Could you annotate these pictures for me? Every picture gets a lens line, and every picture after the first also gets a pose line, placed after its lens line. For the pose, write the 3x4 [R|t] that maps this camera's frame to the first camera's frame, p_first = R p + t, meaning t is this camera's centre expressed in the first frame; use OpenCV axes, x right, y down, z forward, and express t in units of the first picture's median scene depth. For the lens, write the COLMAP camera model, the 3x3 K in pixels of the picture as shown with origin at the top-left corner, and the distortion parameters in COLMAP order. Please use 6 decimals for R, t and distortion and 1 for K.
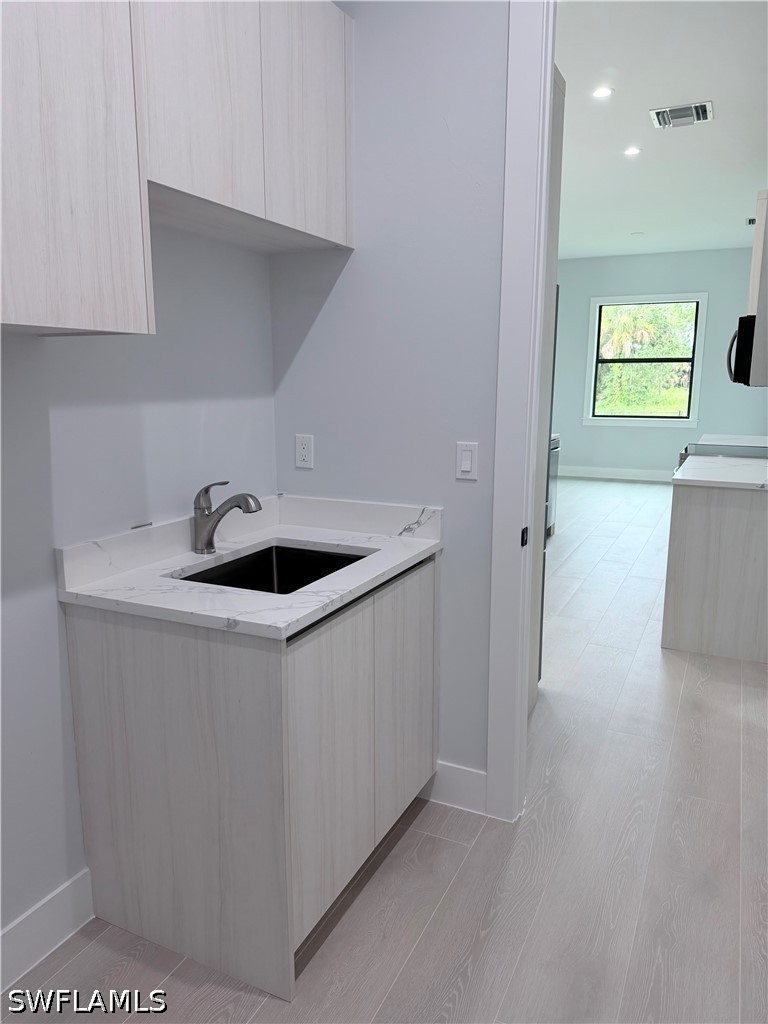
lens RADIAL K [[724.0, 0, 384.0], [0, 724.0, 512.0], [0, 0, 1]] dist [0.002522, 0.000450]
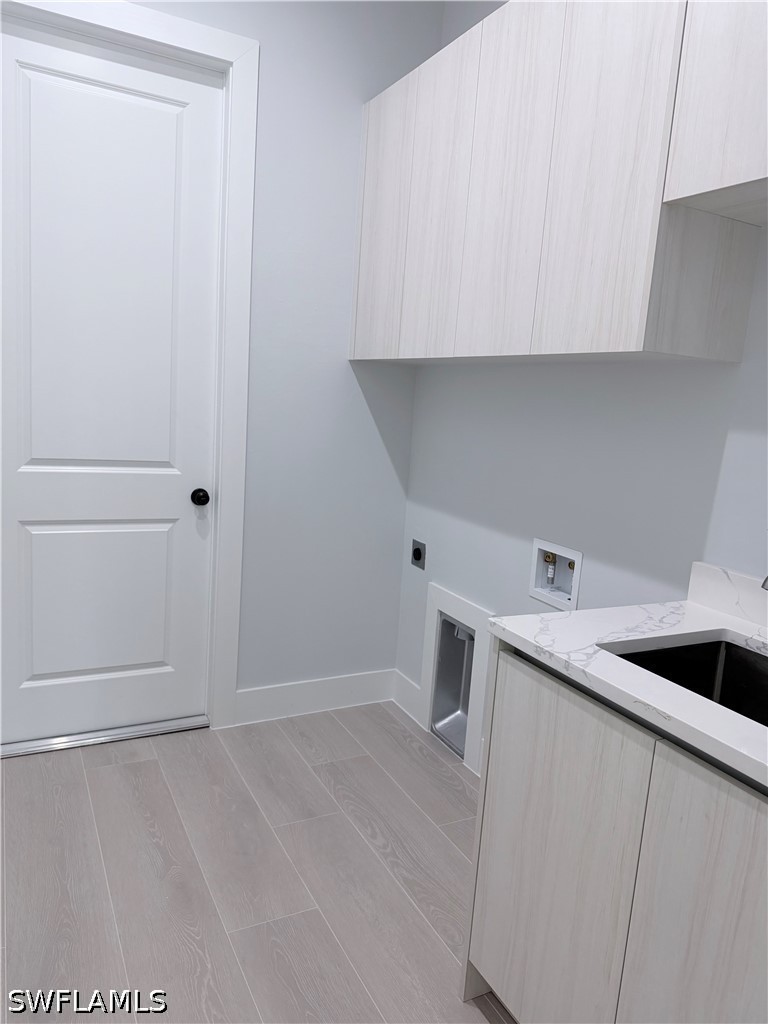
lens RADIAL K [[724.0, 0, 384.0], [0, 724.0, 512.0], [0, 0, 1]] dist [0.002522, 0.000450]
pose [[-0.599779, 0.086318, -0.795497, 0.669012], [-0.215157, 0.940153, 0.264236, -0.201042], [0.770696, 0.329640, -0.545311, 1.220069]]
